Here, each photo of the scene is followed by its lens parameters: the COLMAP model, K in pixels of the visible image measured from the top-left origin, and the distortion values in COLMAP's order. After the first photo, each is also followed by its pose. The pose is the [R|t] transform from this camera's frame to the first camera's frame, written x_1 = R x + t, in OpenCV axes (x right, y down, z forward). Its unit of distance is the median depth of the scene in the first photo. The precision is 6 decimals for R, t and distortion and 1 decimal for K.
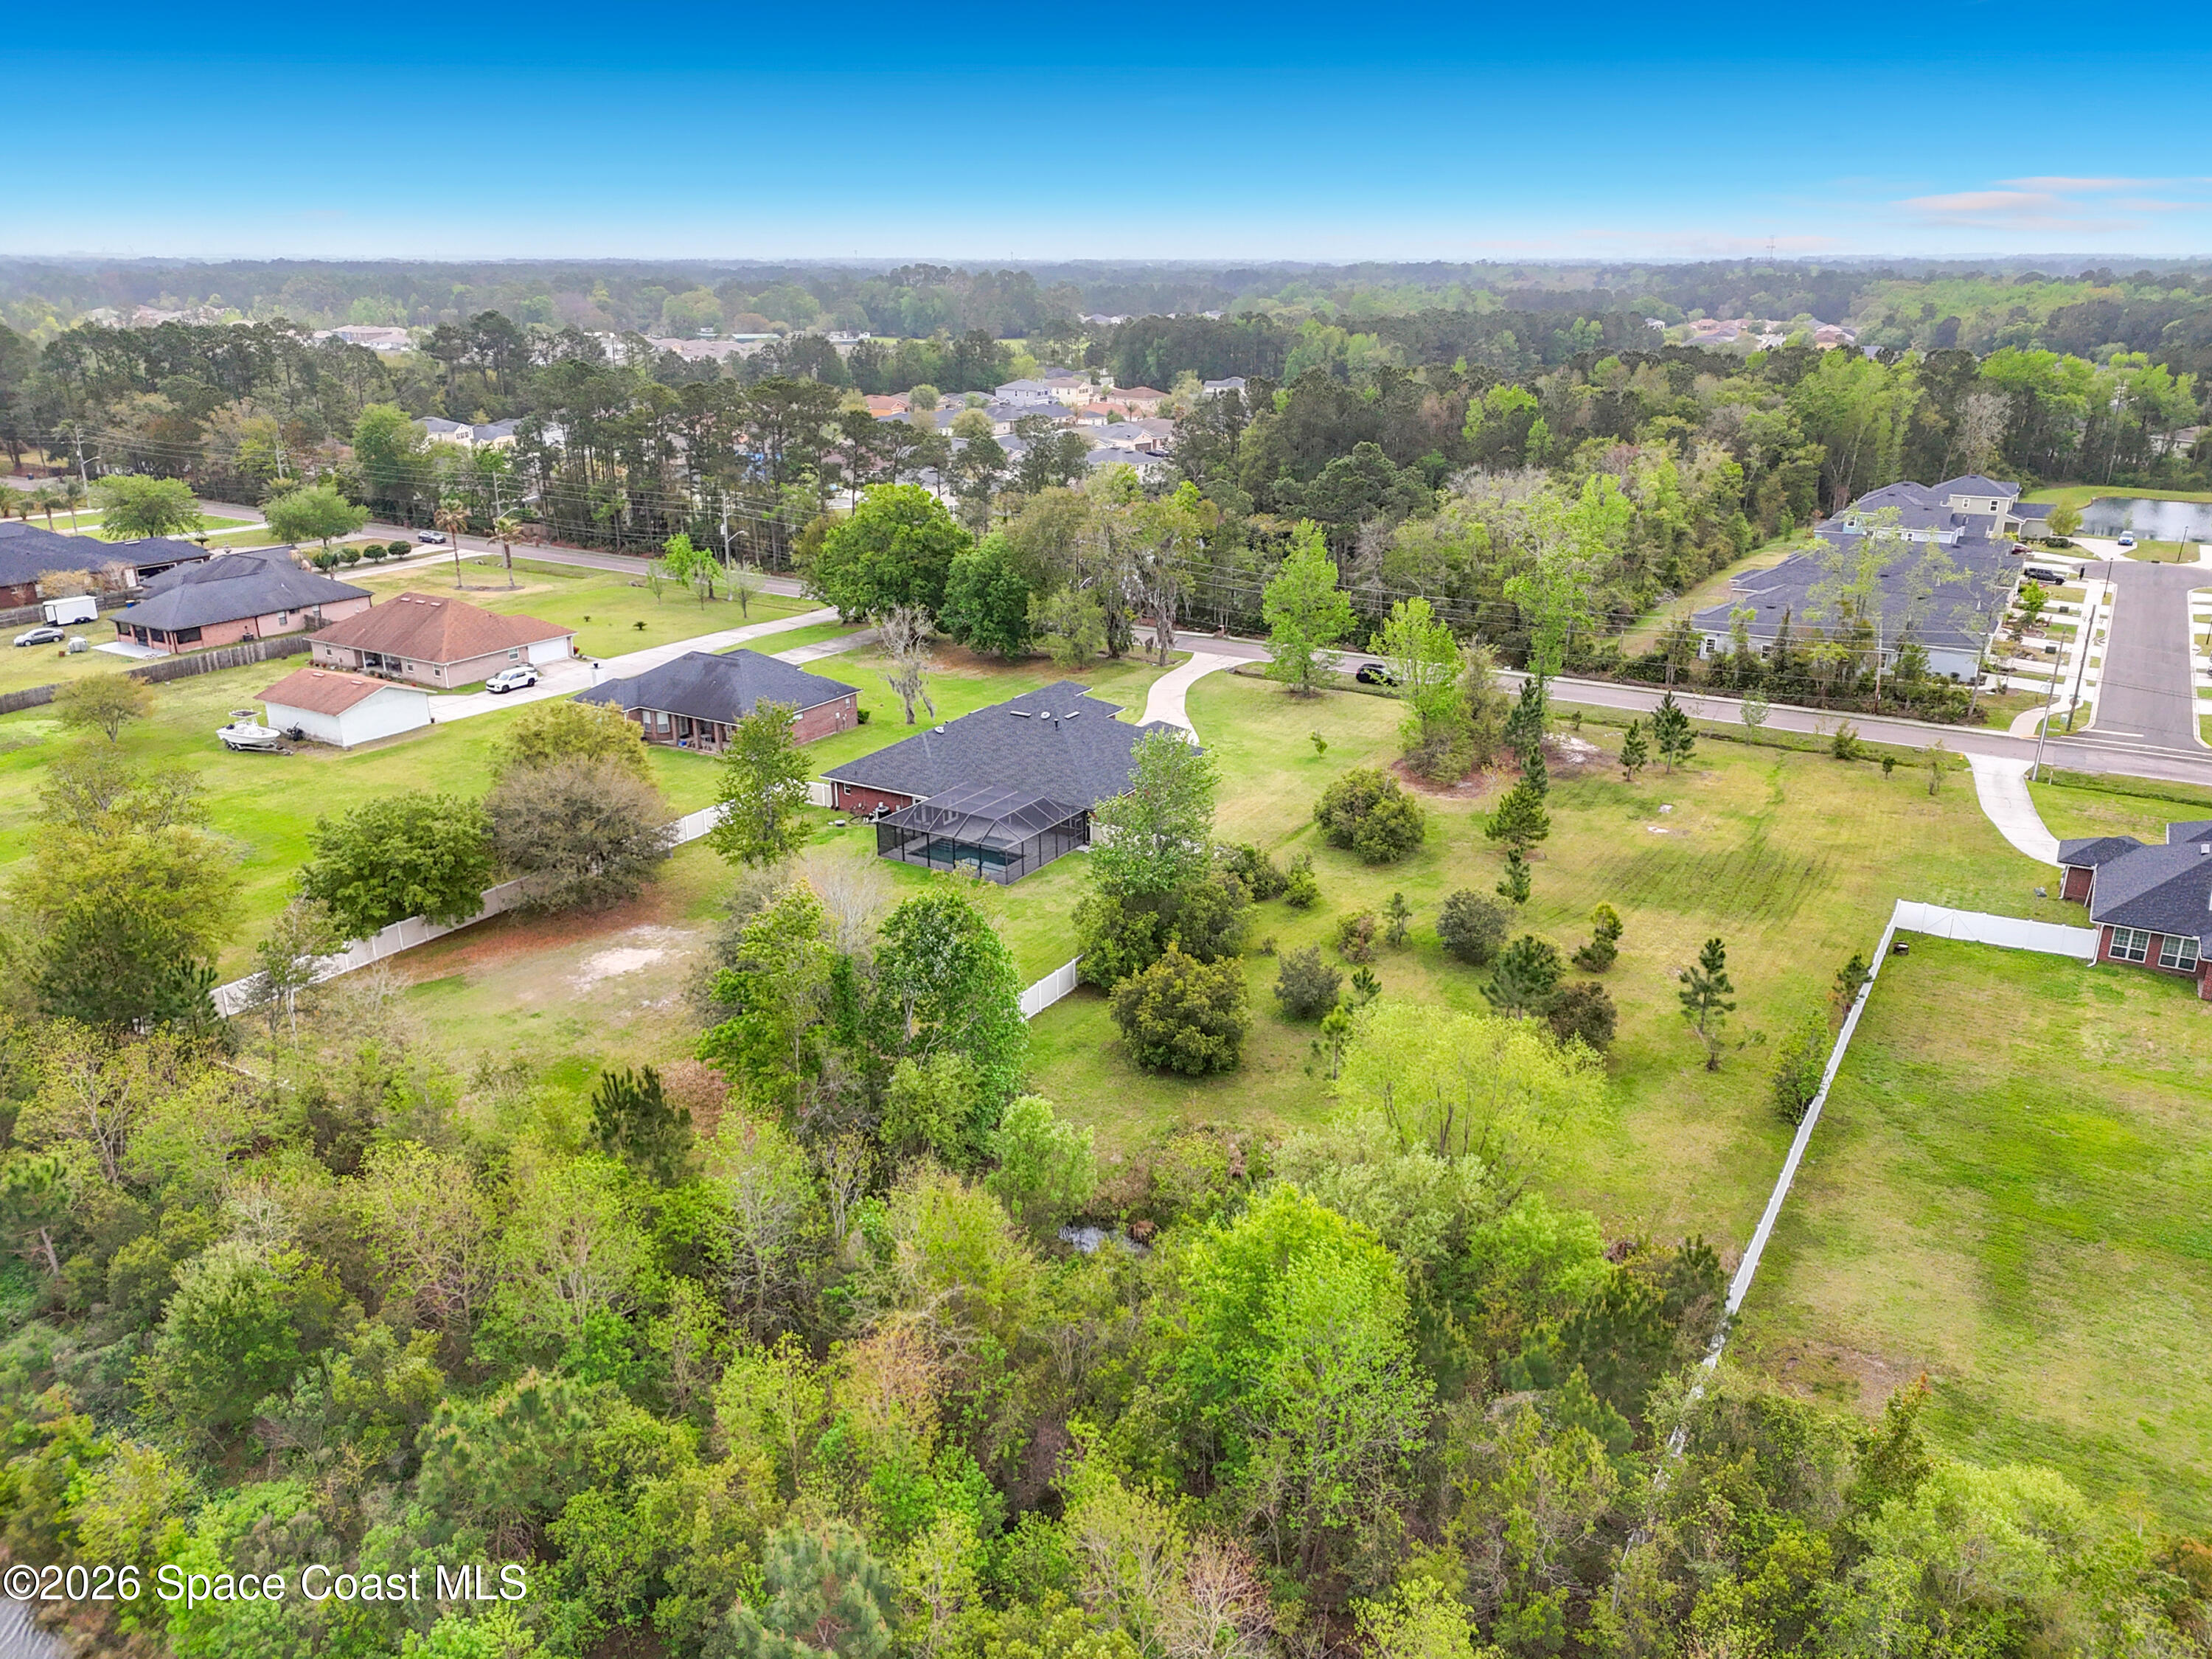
lens RADIAL K [[1637.7, 0, 1106.0], [0, 1637.7, 829.5], [0, 0, 1]] dist [0.080642, -0.092182]
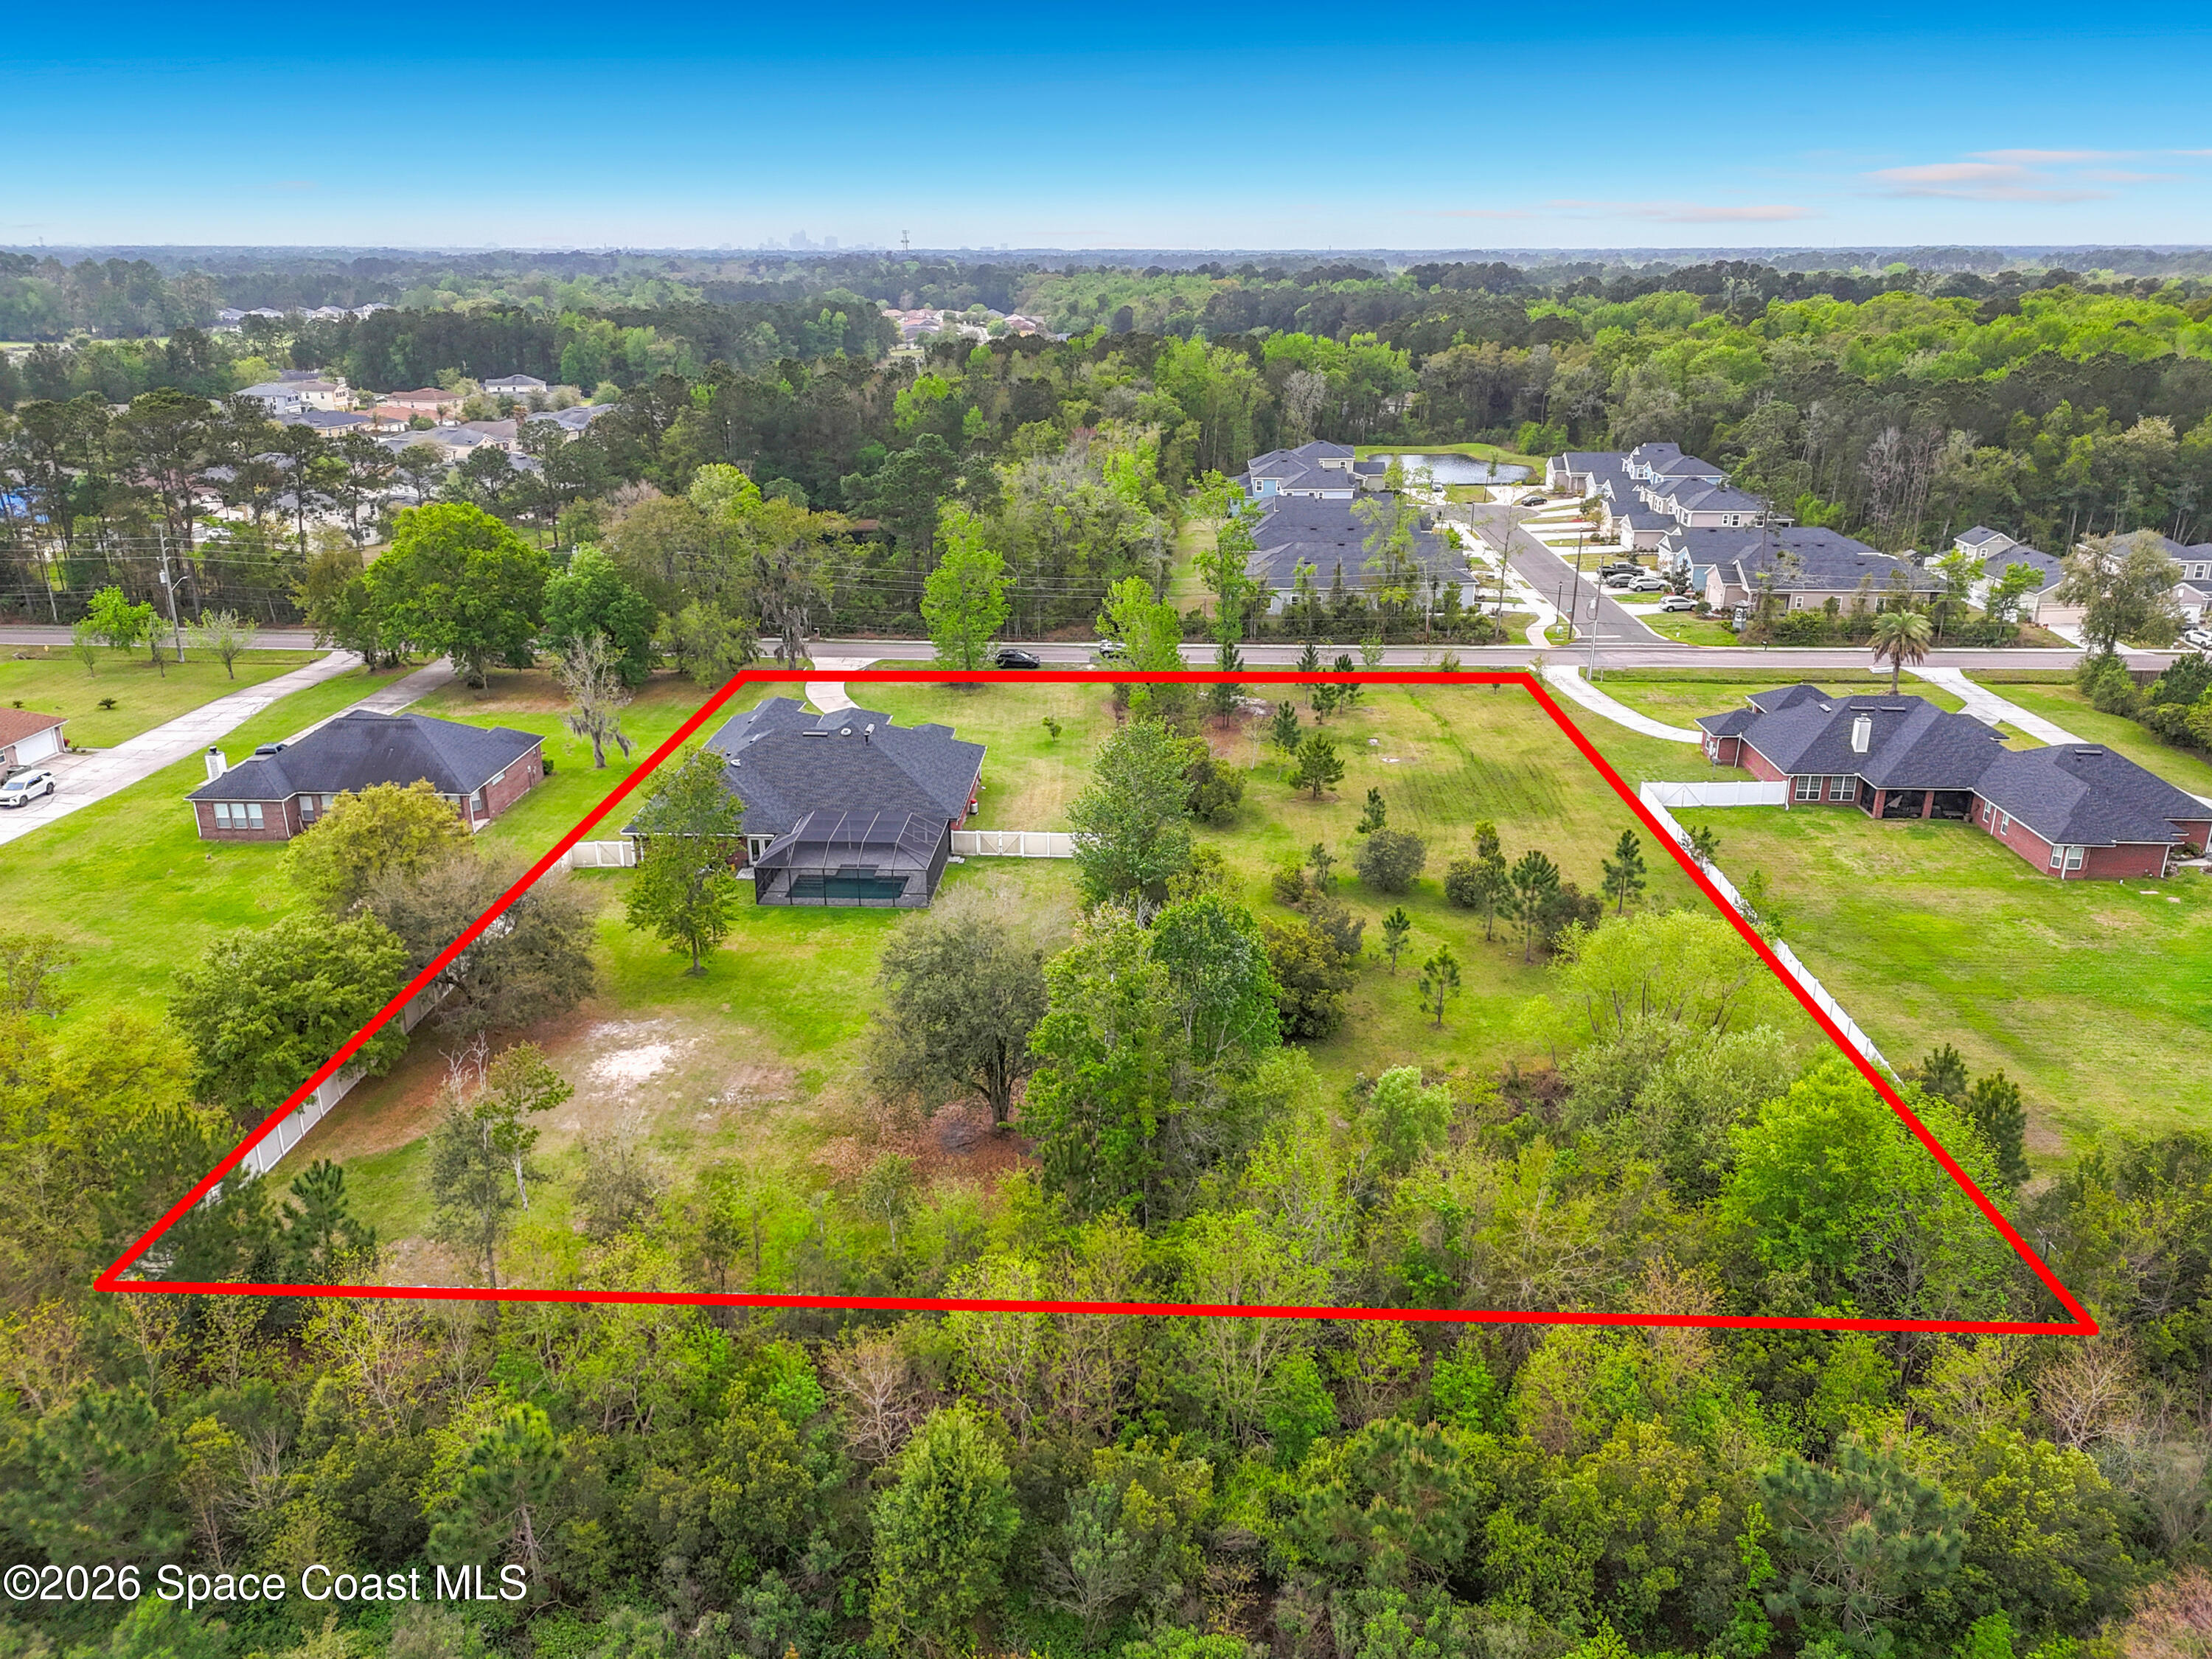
lens RADIAL K [[1637.7, 0, 1106.0], [0, 1637.7, 829.5], [0, 0, 1]] dist [0.080642, -0.092182]
pose [[0.876833, -0.160209, 0.453317, -0.269716], [0.157976, 0.986503, 0.043077, -0.024373], [-0.454100, 0.033842, 0.890308, 0.064371]]
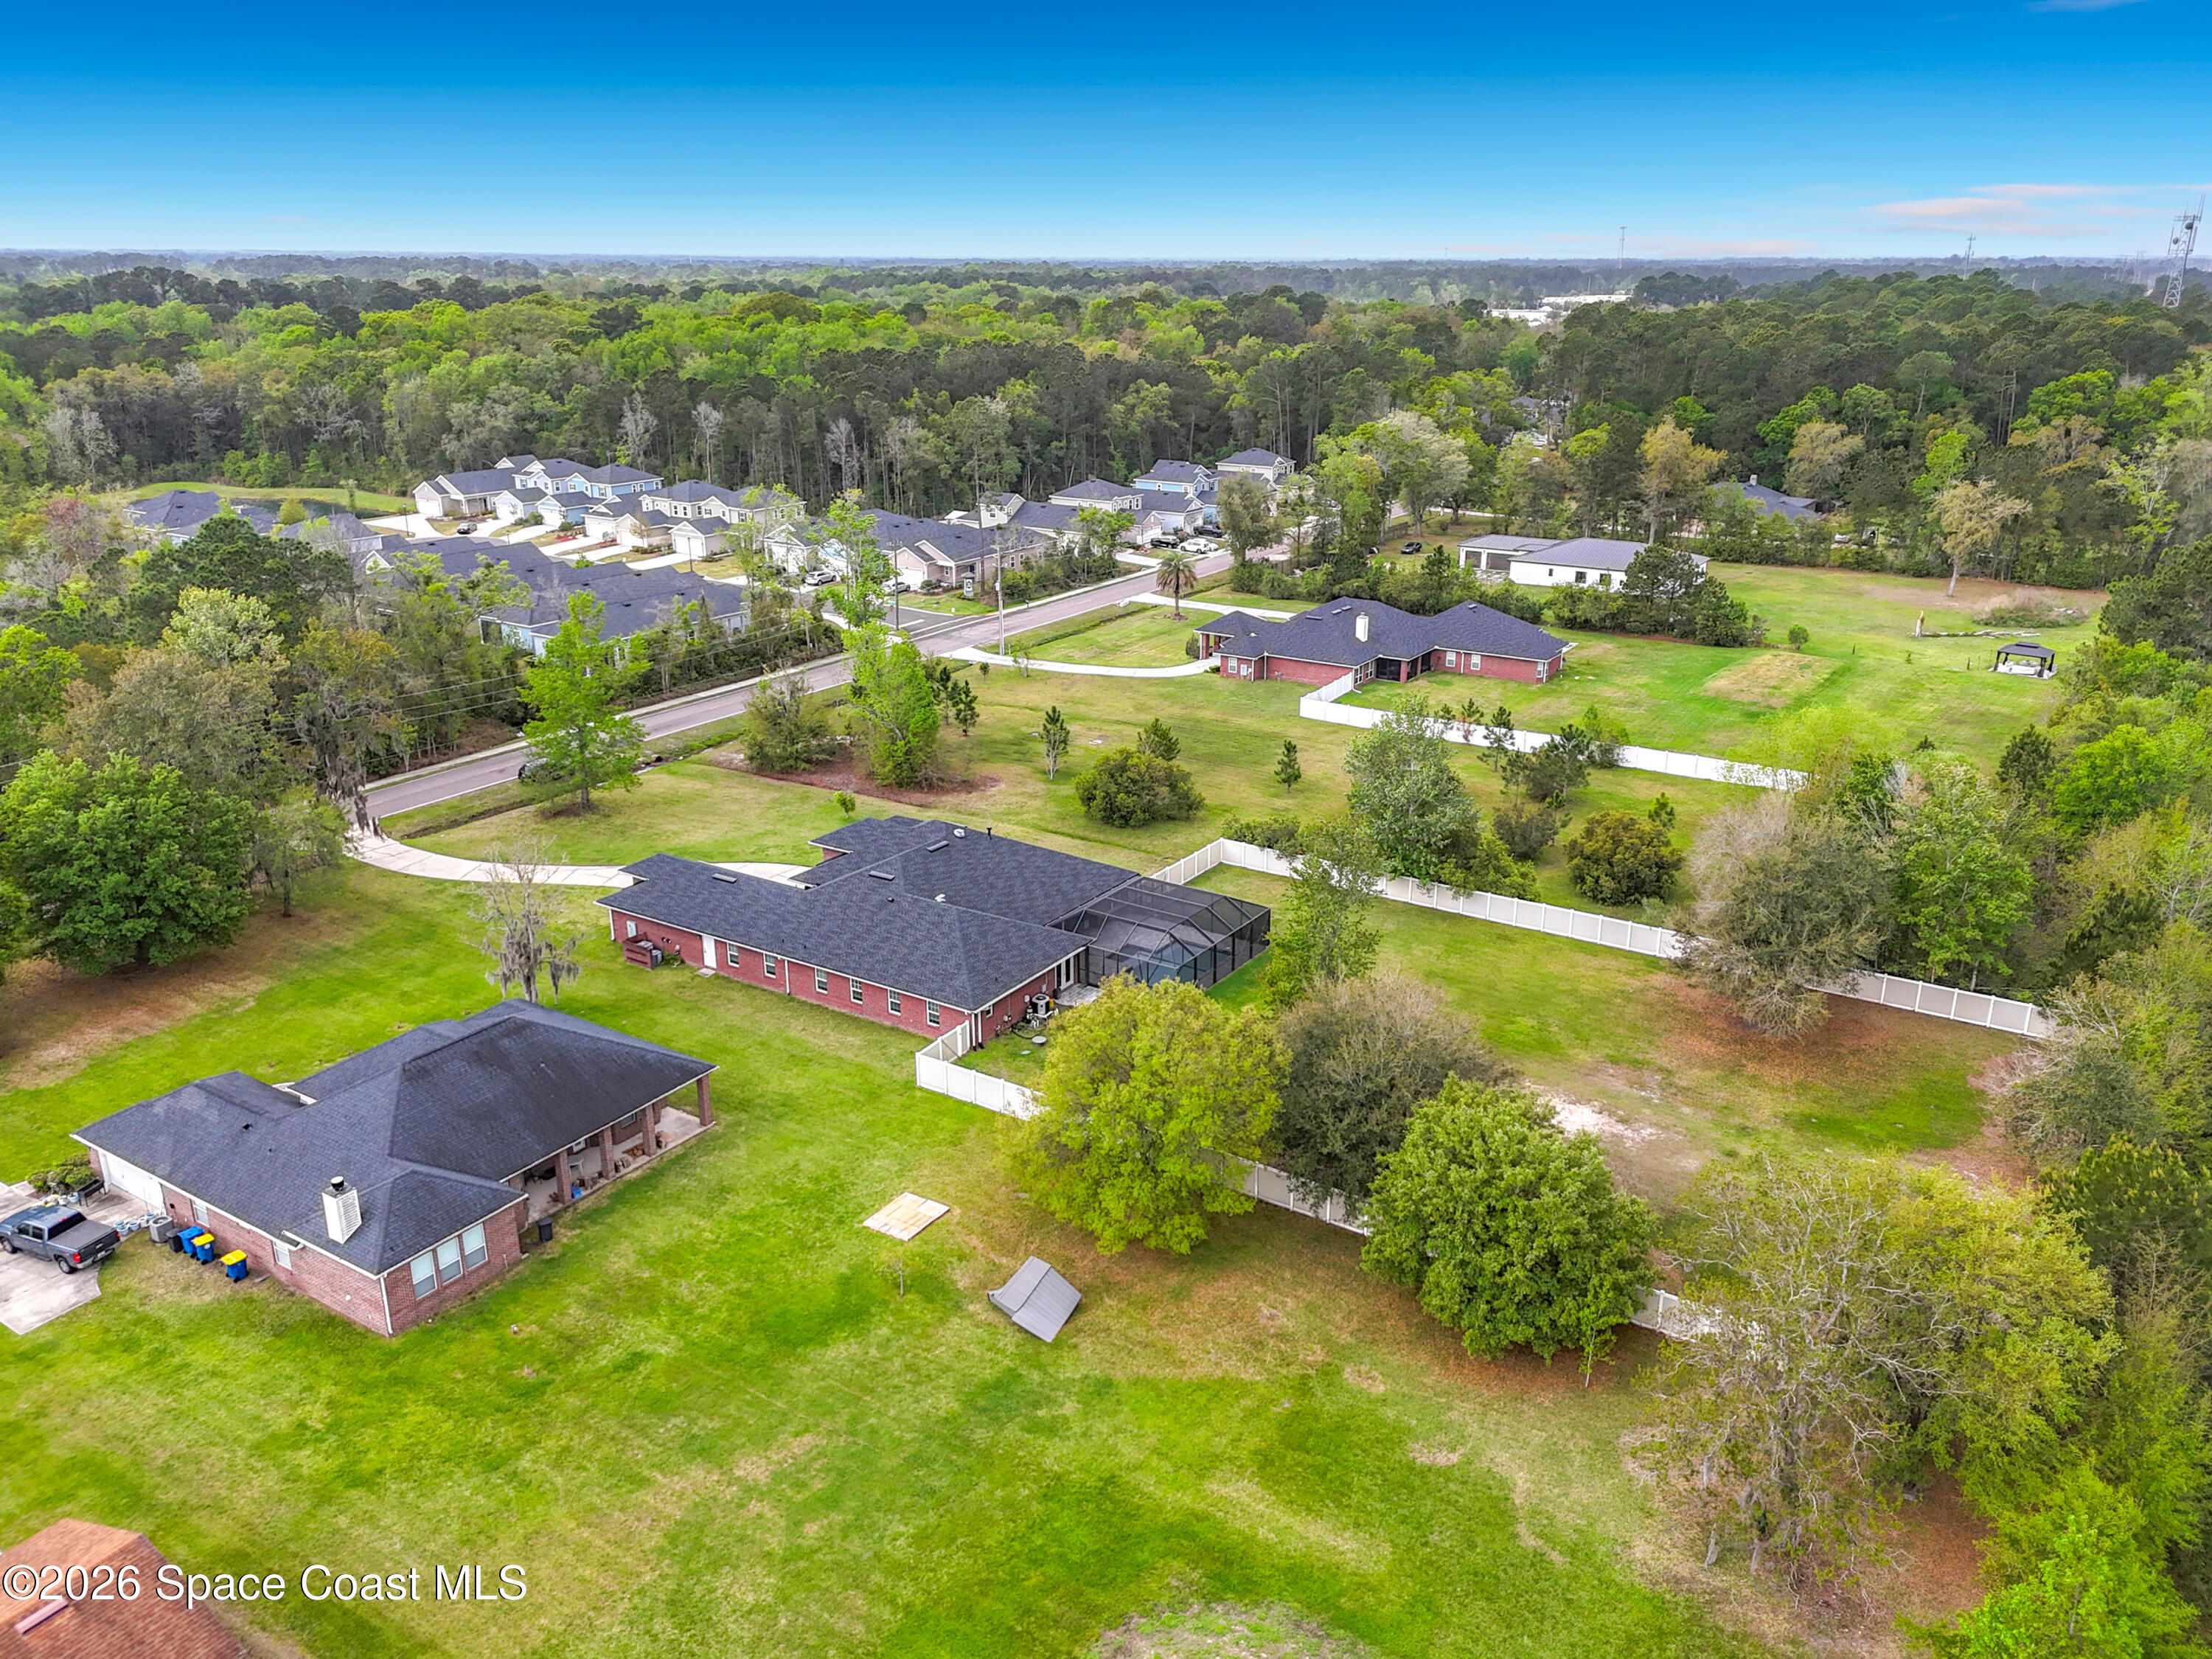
lens RADIAL K [[1637.7, 0, 1106.0], [0, 1637.7, 829.5], [0, 0, 1]] dist [0.080642, -0.092182]
pose [[0.030933, -0.329252, 0.943735, -0.626015], [0.324529, 0.896342, 0.302080, -0.228962], [-0.945370, 0.296925, 0.134578, 0.637532]]
